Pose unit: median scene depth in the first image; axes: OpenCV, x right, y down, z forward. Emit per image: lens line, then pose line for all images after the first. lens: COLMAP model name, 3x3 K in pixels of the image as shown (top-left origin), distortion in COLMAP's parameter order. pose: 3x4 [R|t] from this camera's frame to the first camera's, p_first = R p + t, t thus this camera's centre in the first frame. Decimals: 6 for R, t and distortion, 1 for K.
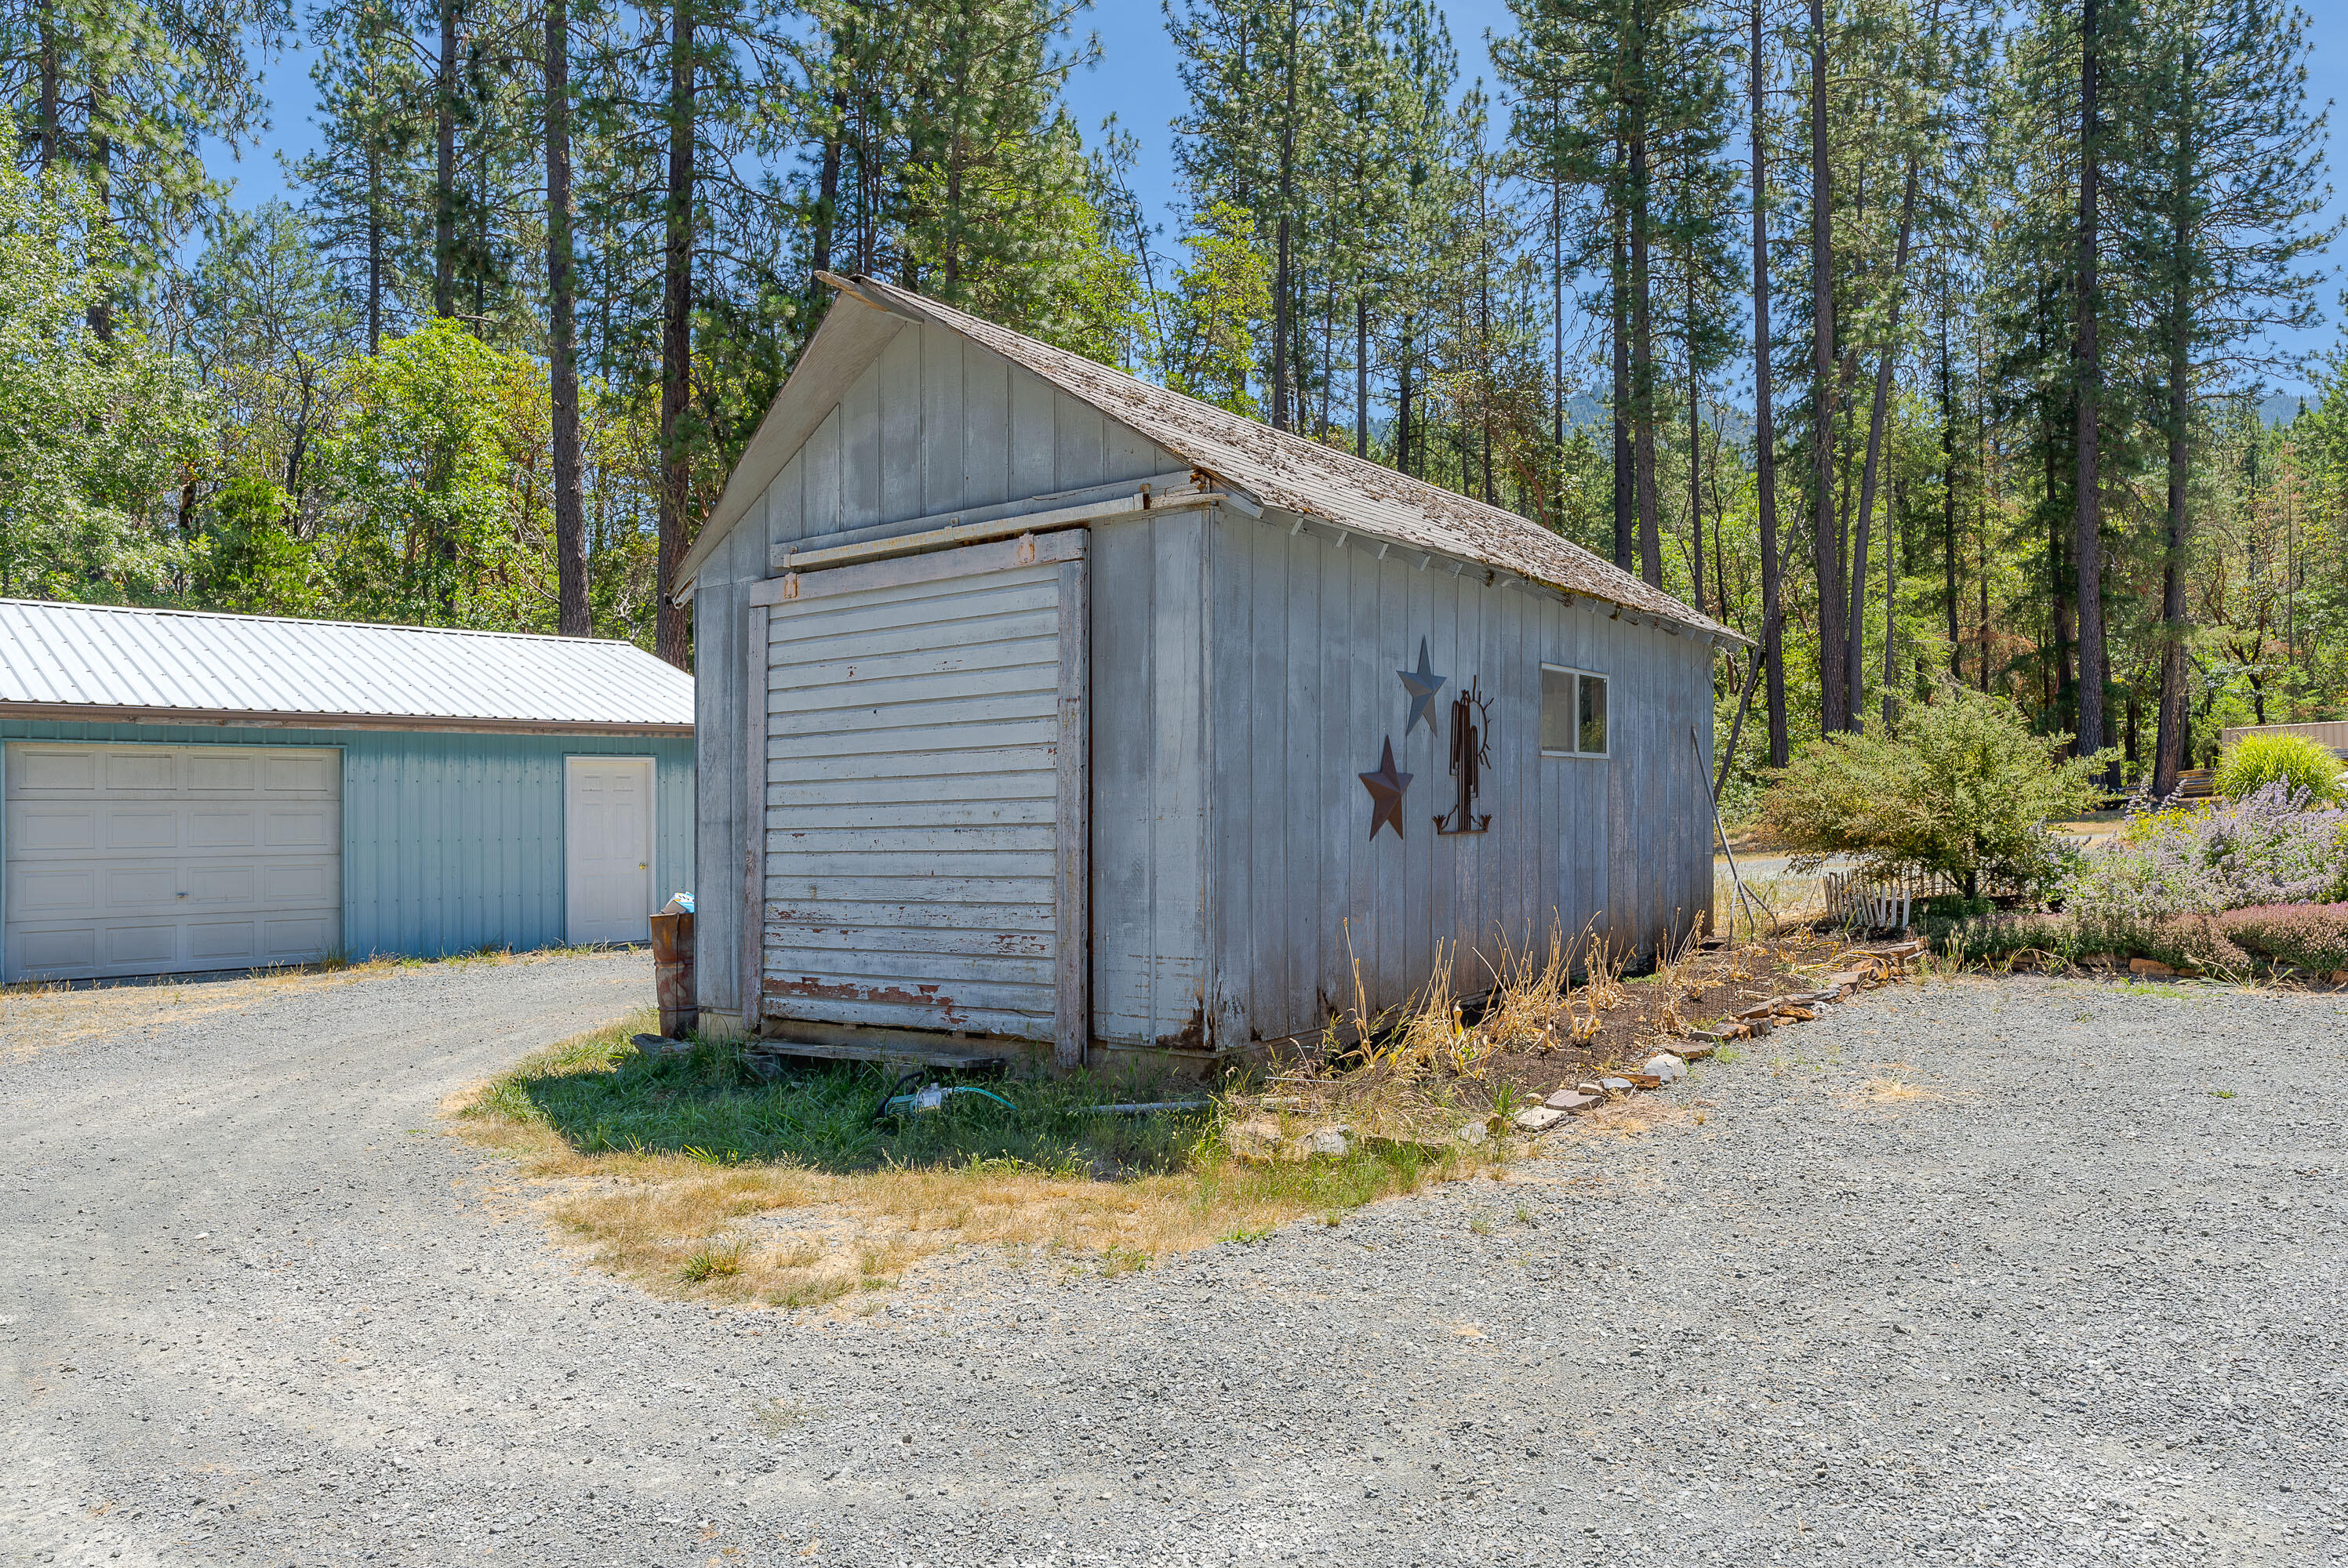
lens RADIAL K [[1607.4, 0, 1177.1], [0, 1607.4, 798.0], [0, 0, 1]] dist [0.005433, 0.002580]
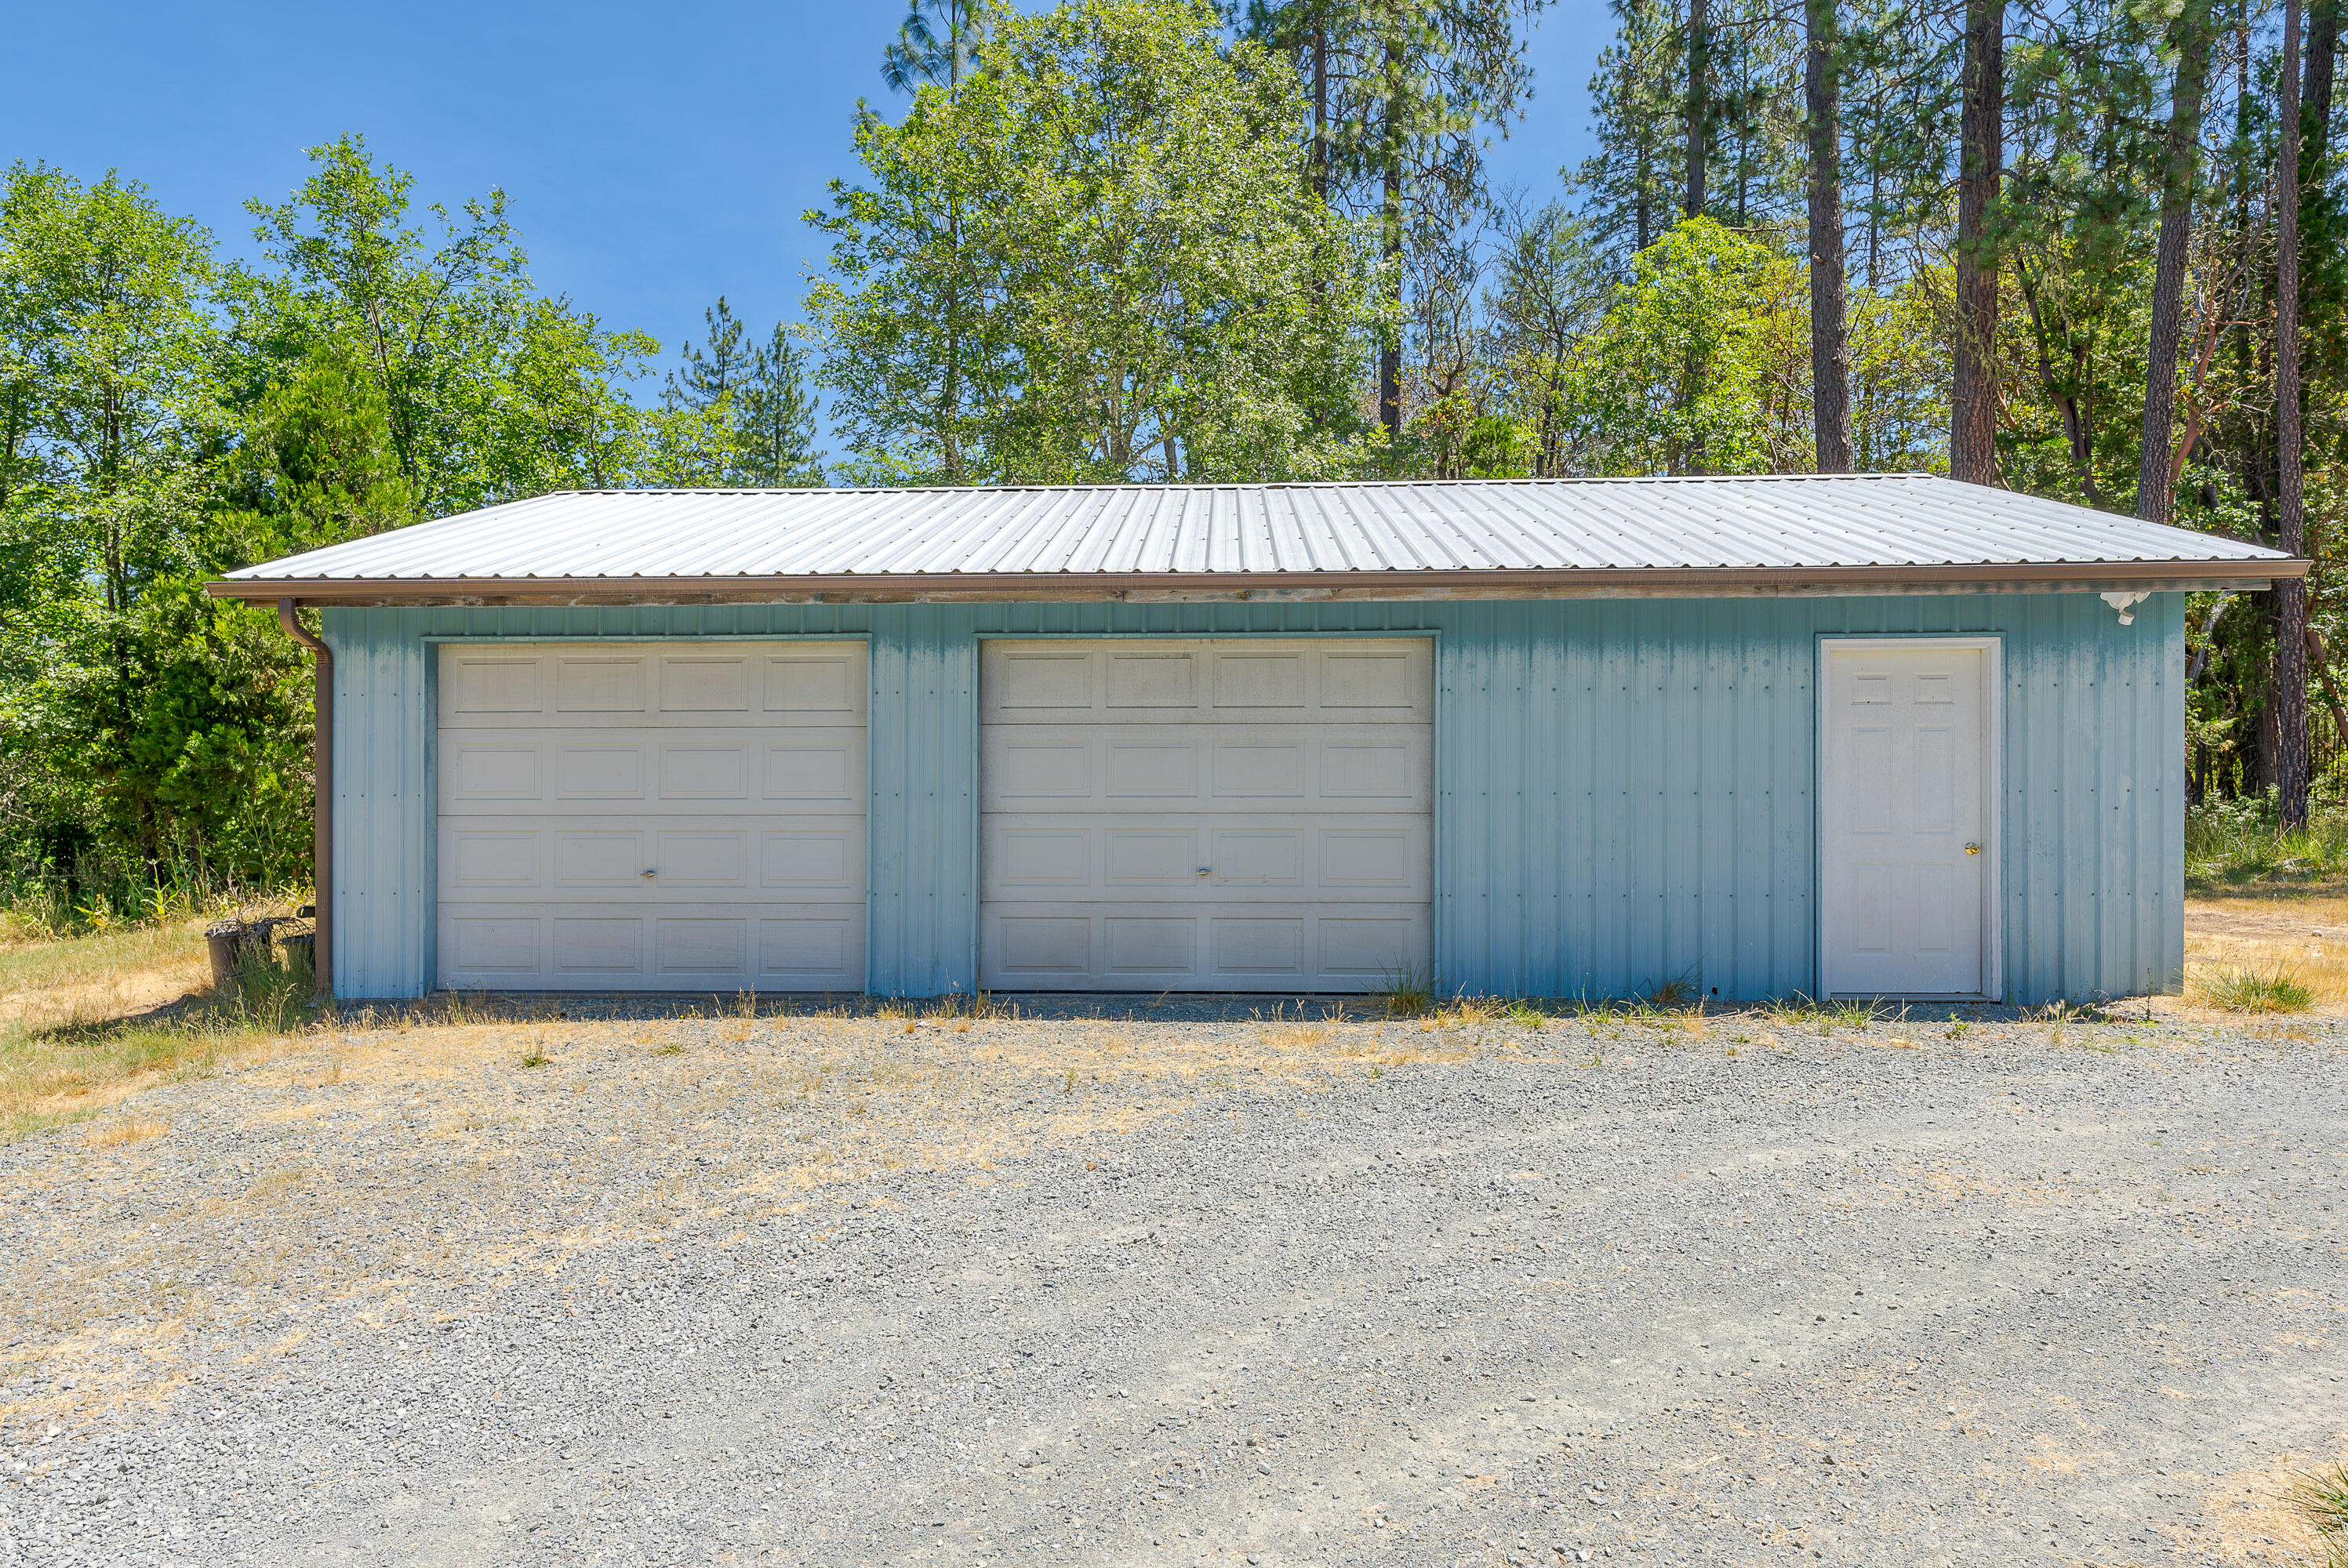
lens RADIAL K [[1385.8, 0, 1178.0], [0, 1385.8, 785.6], [0, 0, 1]] dist [-0.008466, -0.001690]
pose [[0.696012, 0.013285, -0.717907, -0.204393], [0.002282, 0.999783, 0.020714, 0.012944], [0.718026, -0.016055, 0.695831, 0.543538]]
